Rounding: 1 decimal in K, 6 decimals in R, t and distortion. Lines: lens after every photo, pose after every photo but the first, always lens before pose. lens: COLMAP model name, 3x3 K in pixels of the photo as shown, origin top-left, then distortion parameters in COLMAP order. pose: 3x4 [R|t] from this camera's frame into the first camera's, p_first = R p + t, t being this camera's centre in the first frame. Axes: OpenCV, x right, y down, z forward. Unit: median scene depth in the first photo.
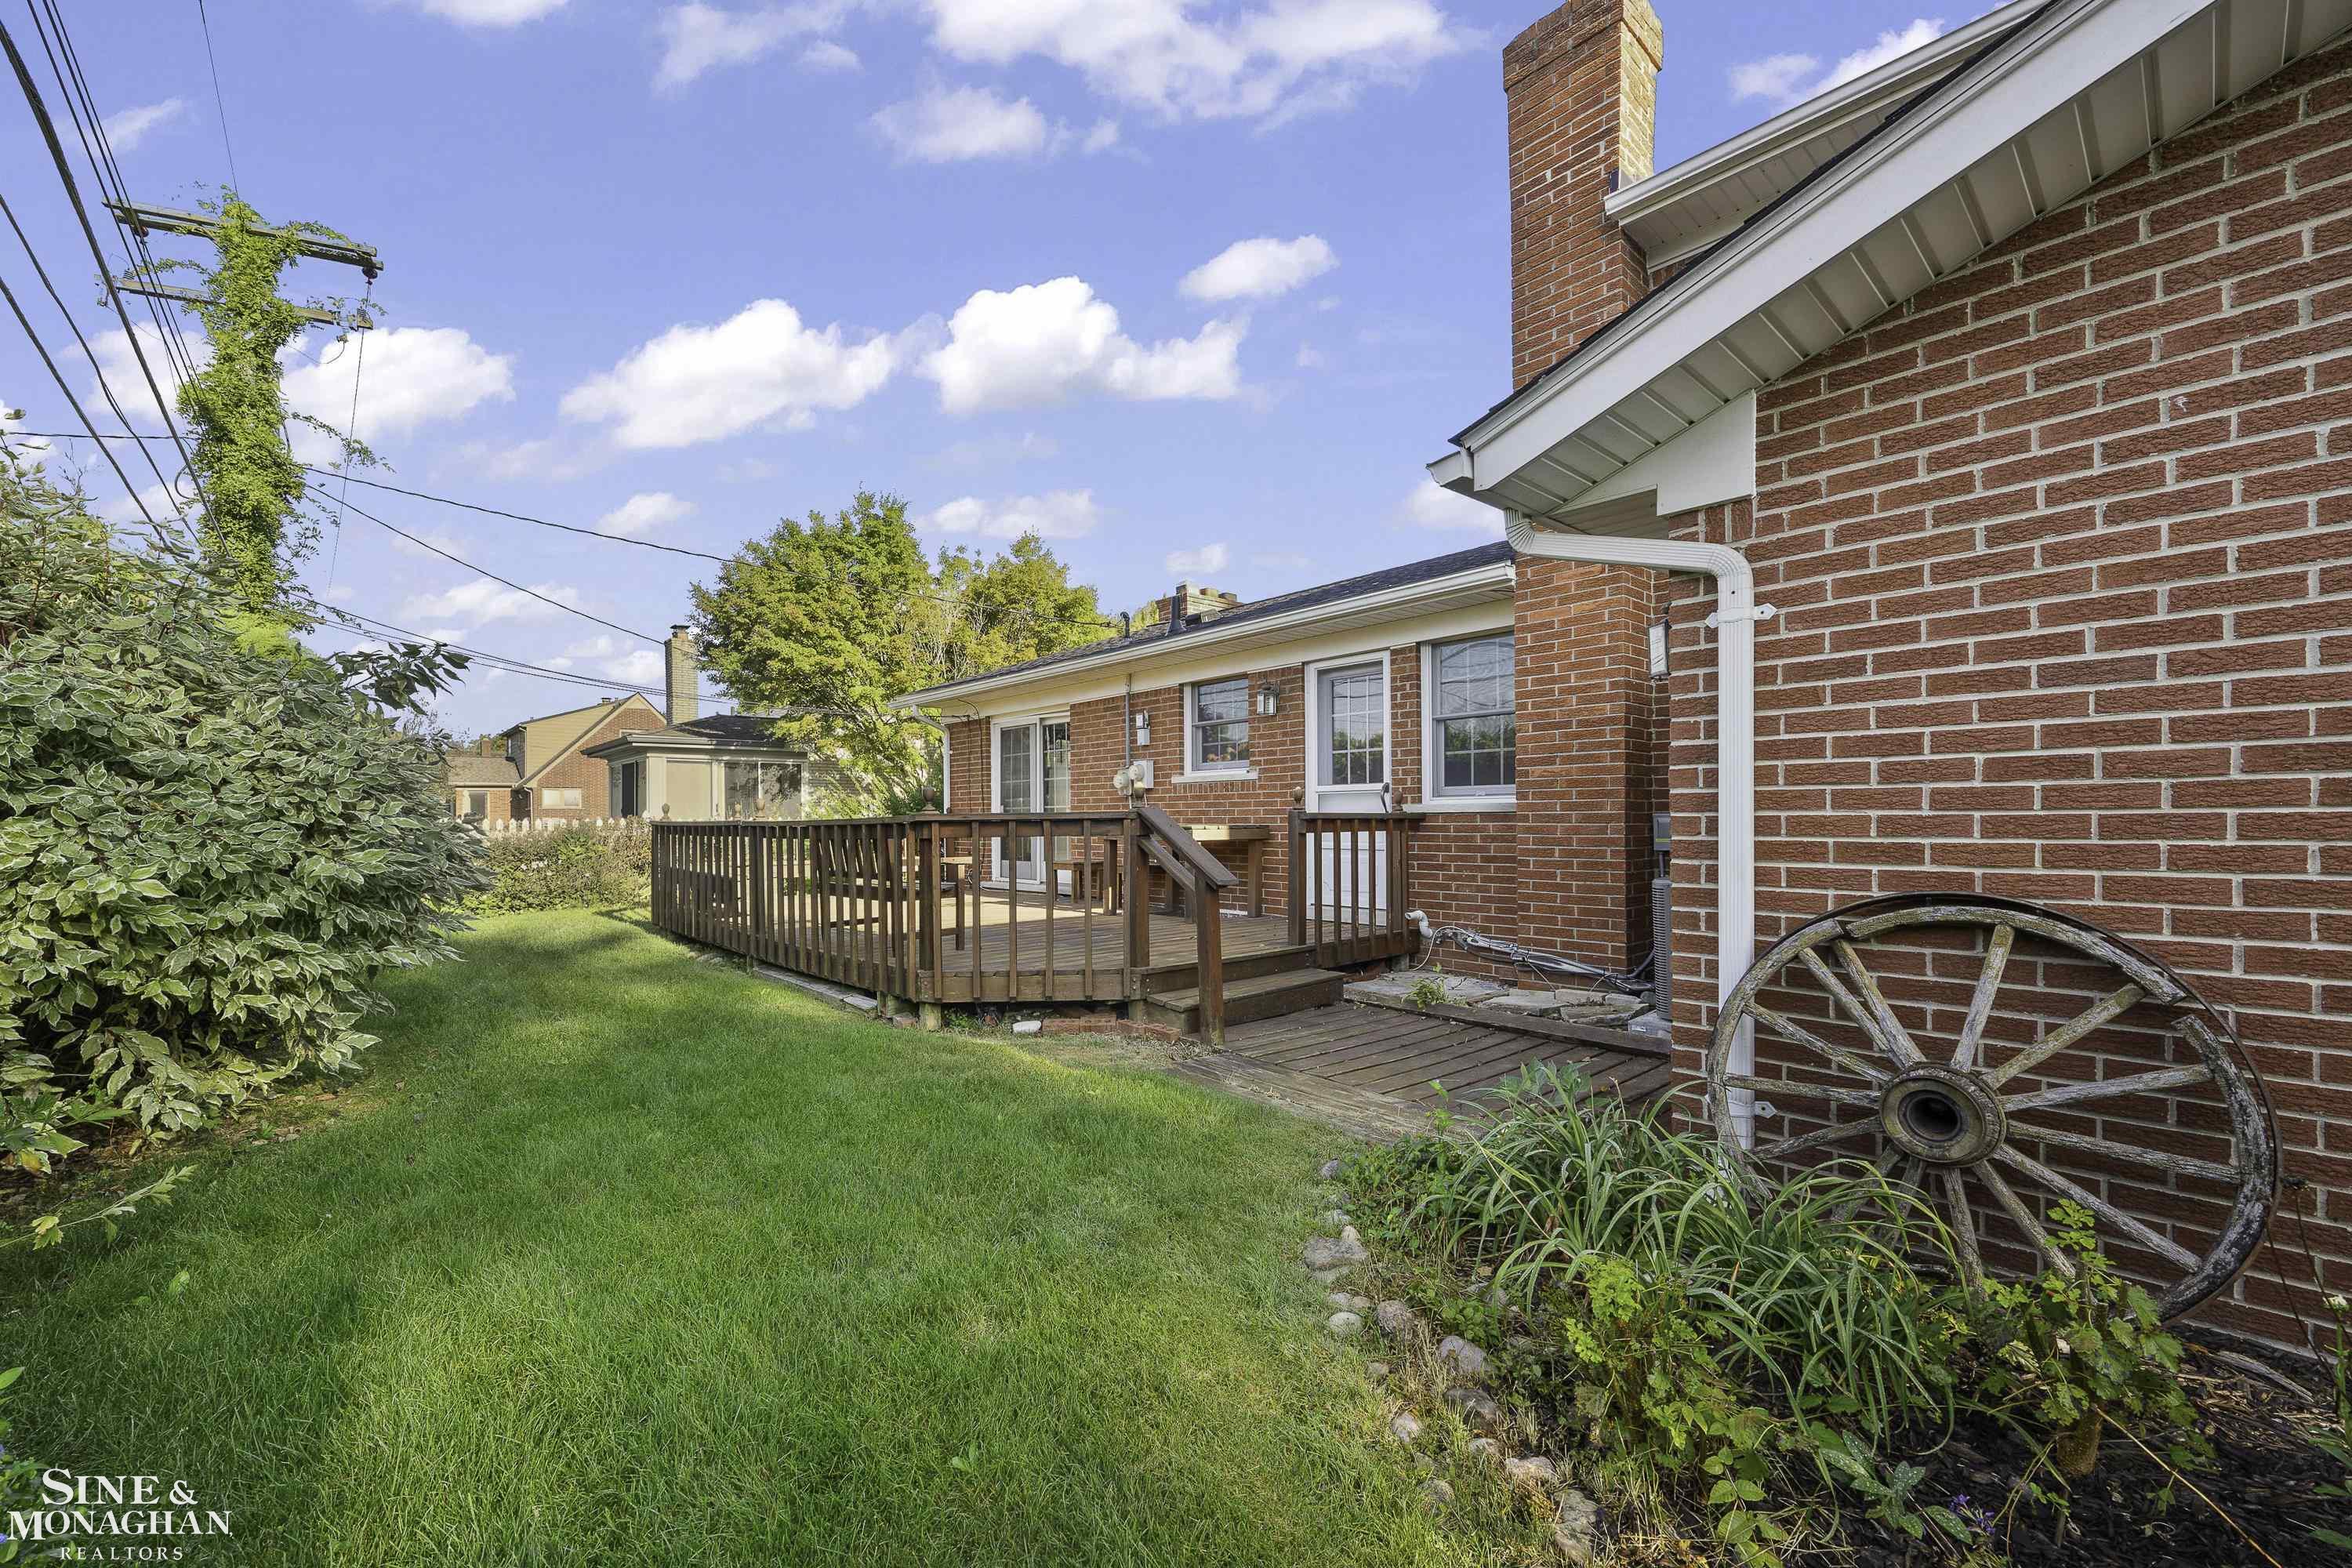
lens RADIAL K [[934.8, 0, 1178.0], [0, 934.8, 811.7], [0, 0, 1]] dist [0.000054, 0.000147]
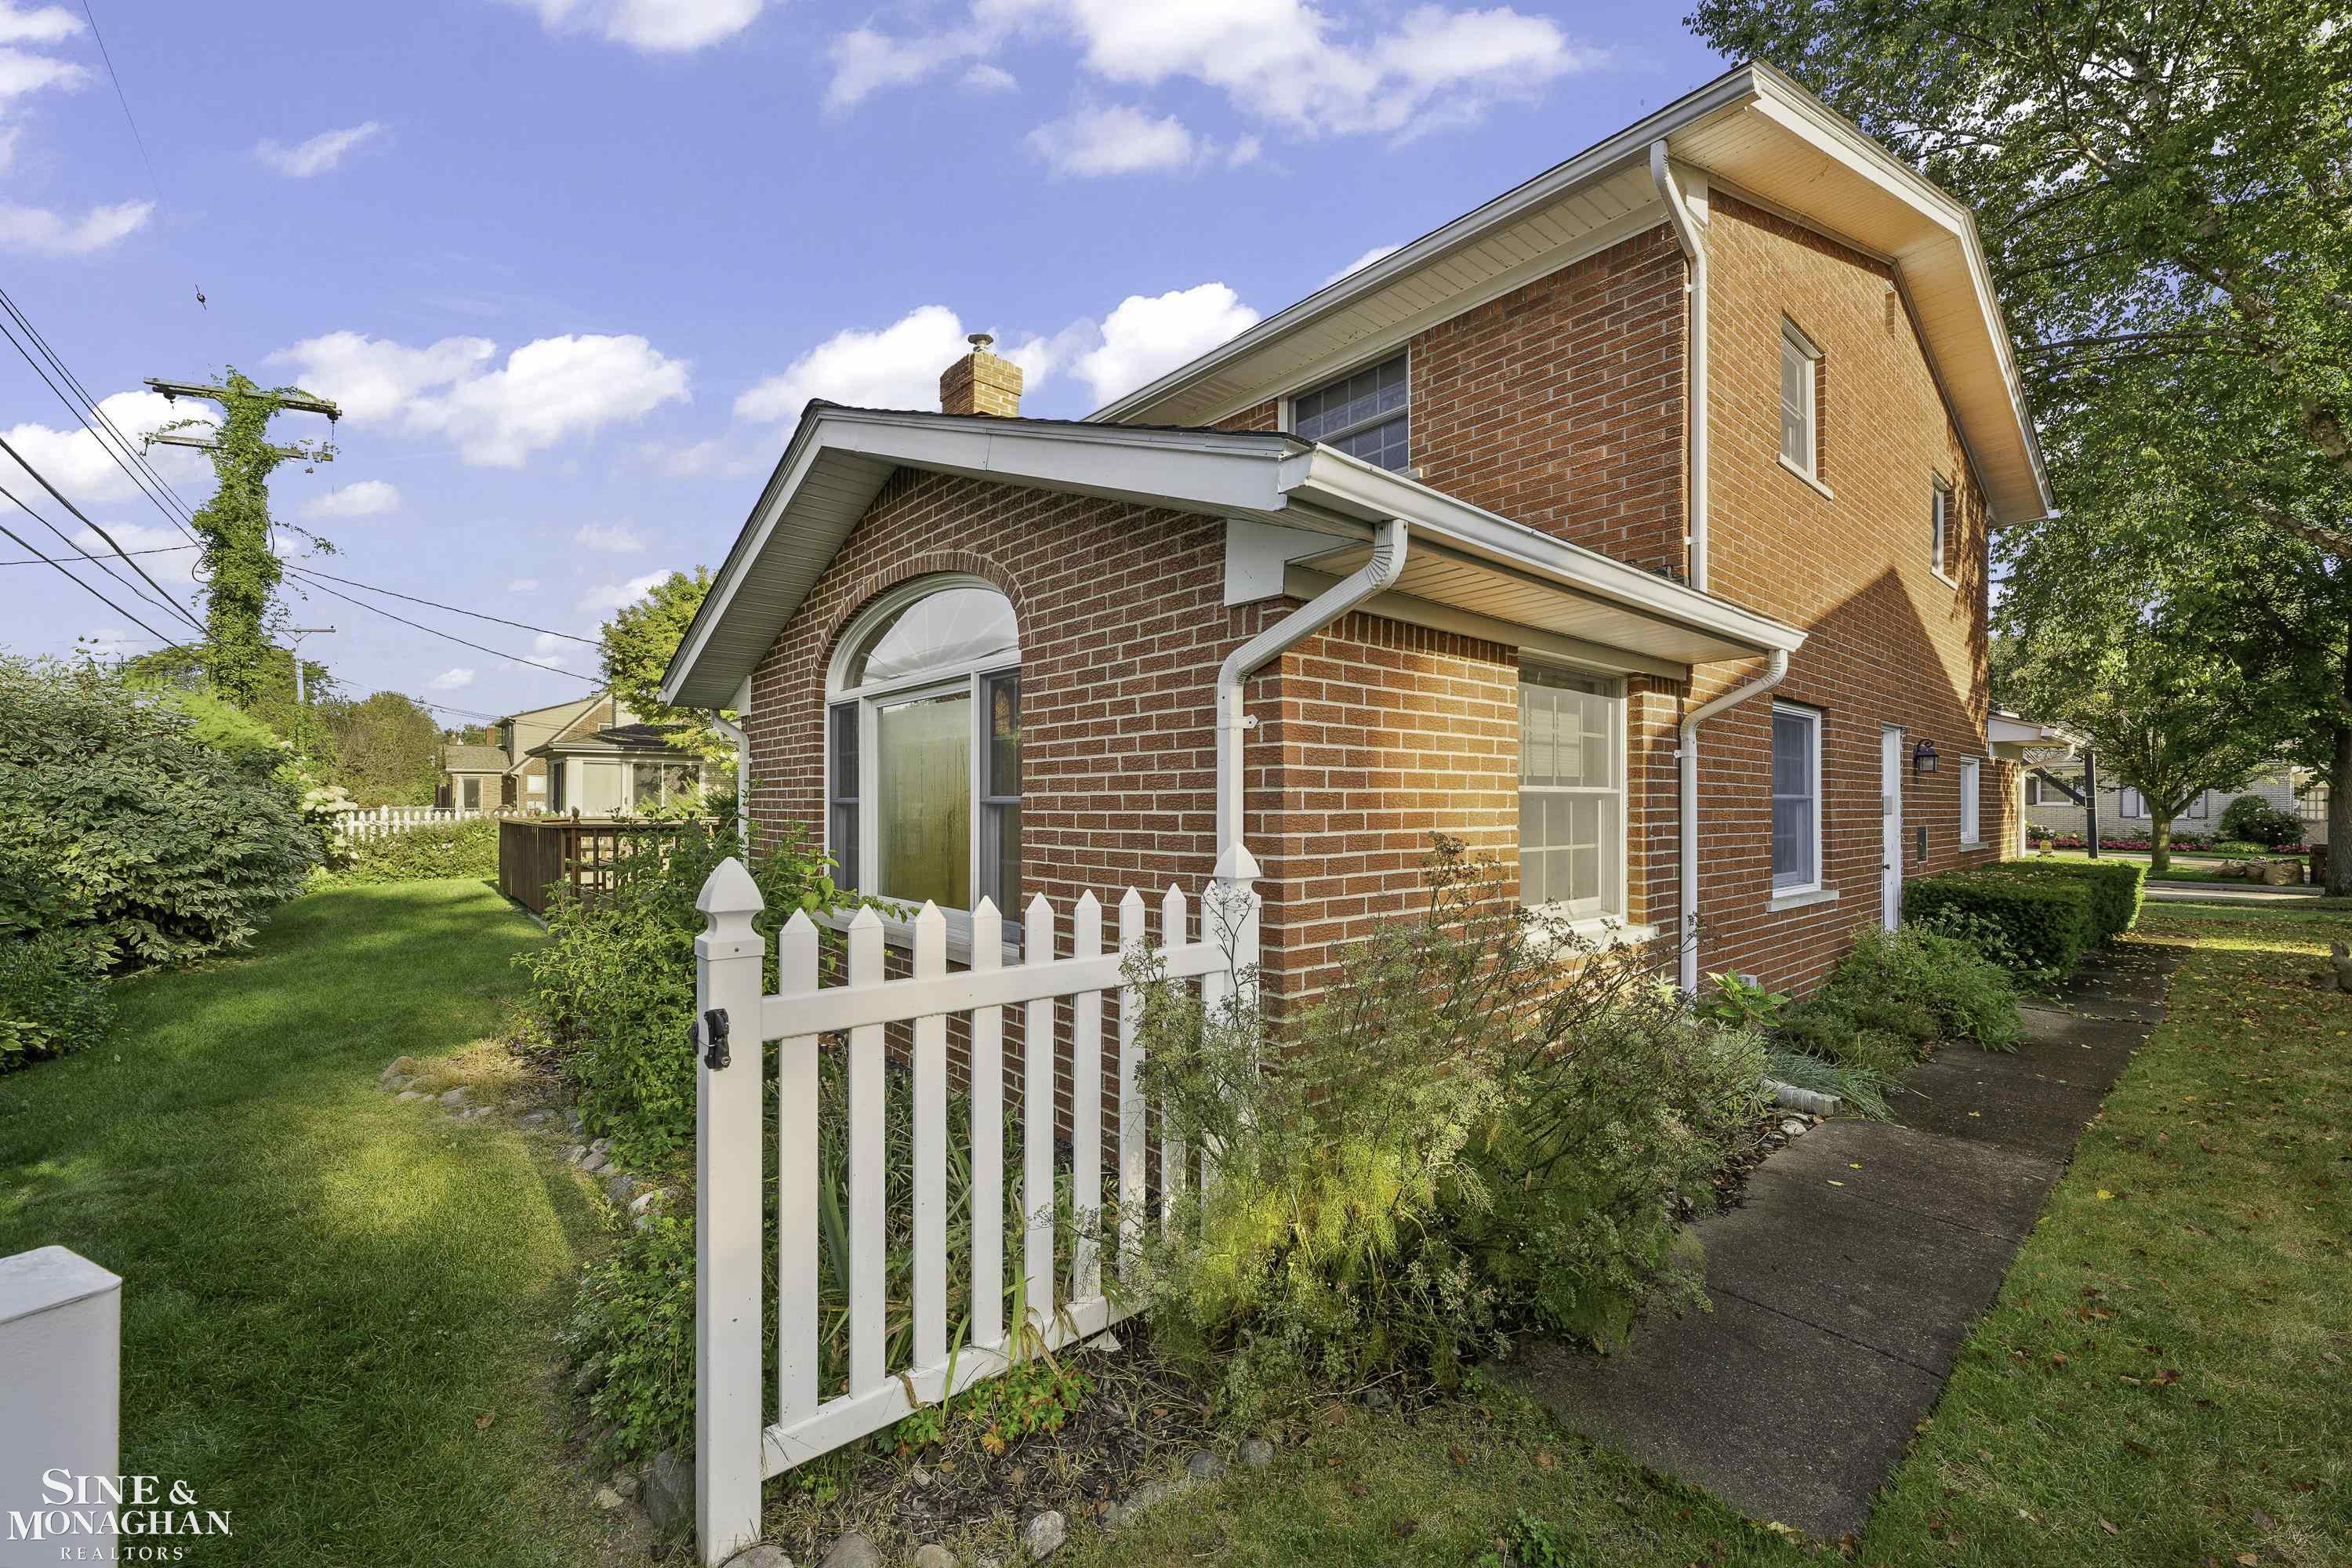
lens RADIAL K [[926.0, 0, 1165.9], [0, 926.0, 795.6], [0, 0, 1]] dist [0.001519, -0.000151]
pose [[0.999671, 0.011237, -0.023048, 0.535343], [-0.011263, 0.999936, -0.001008, -0.036731], [0.023035, 0.001267, 0.999734, -0.451564]]
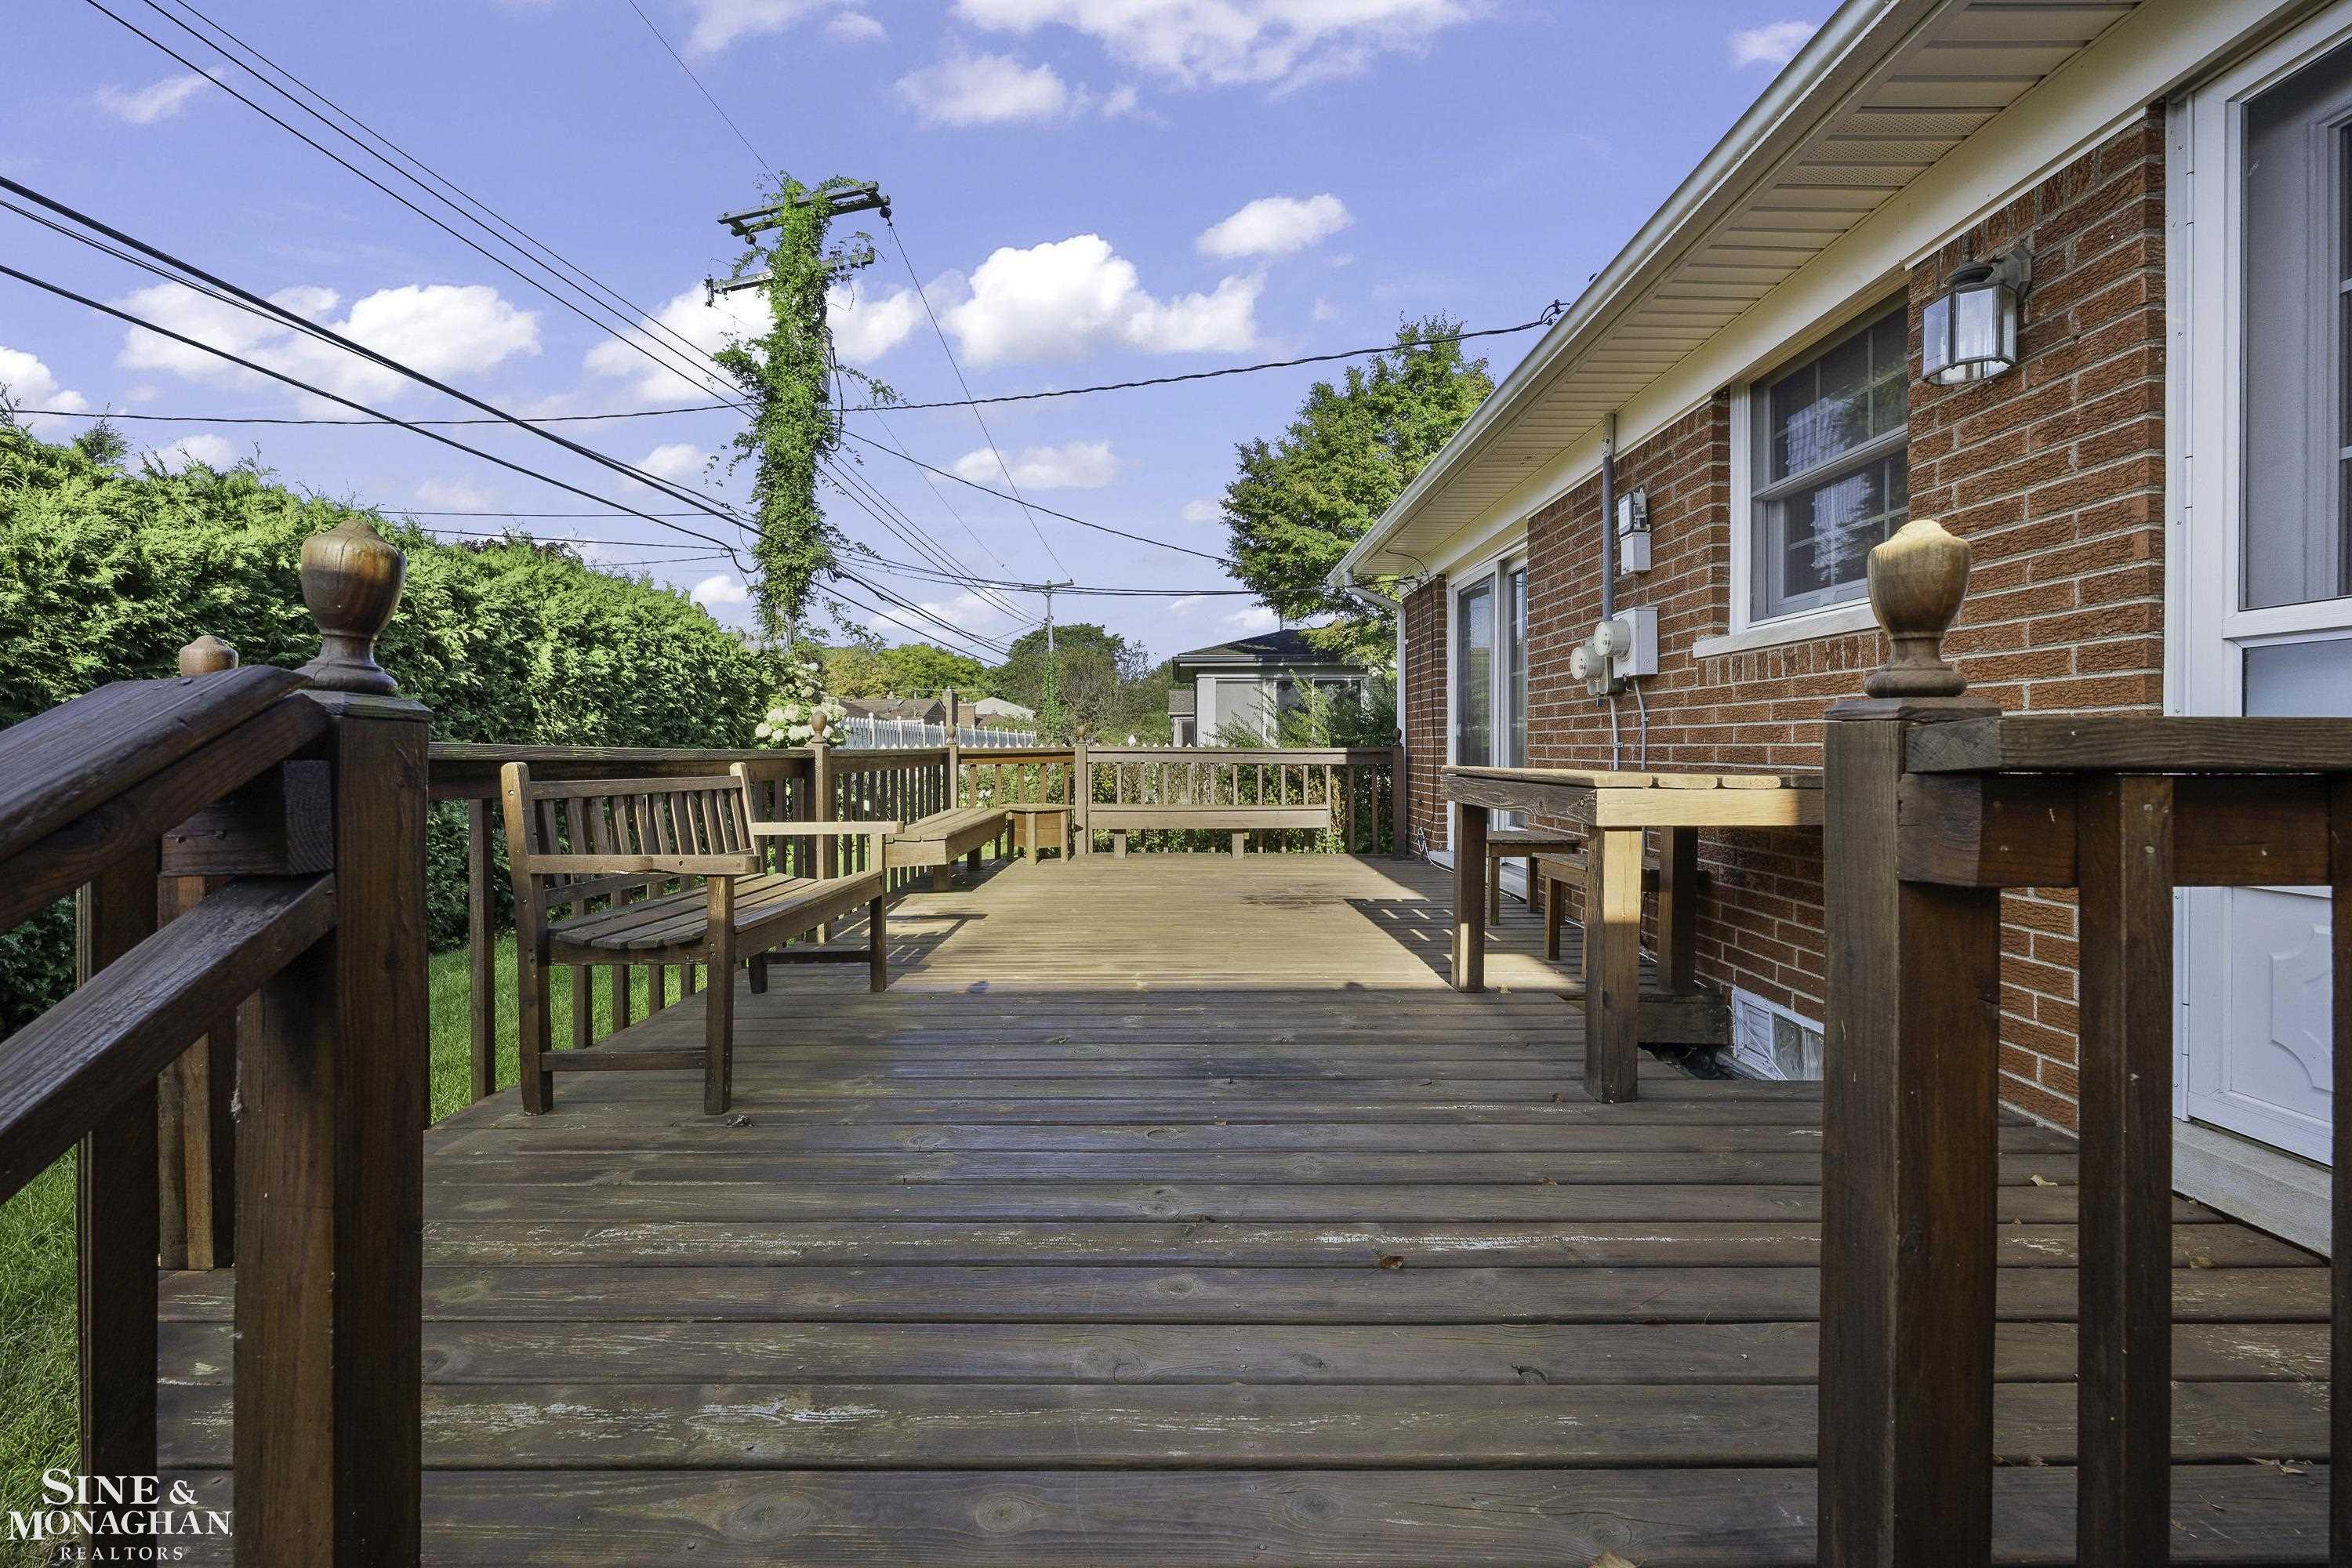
lens RADIAL K [[951.6, 0, 1176.3], [0, 951.6, 747.1], [0, 0, 1]] dist [-0.020675, -0.000089]
pose [[0.746252, 0.006128, -0.665635, 0.093753], [-0.000082, 0.999958, 0.009115, 0.002752], [0.665664, -0.006747, 0.746221, 0.567955]]
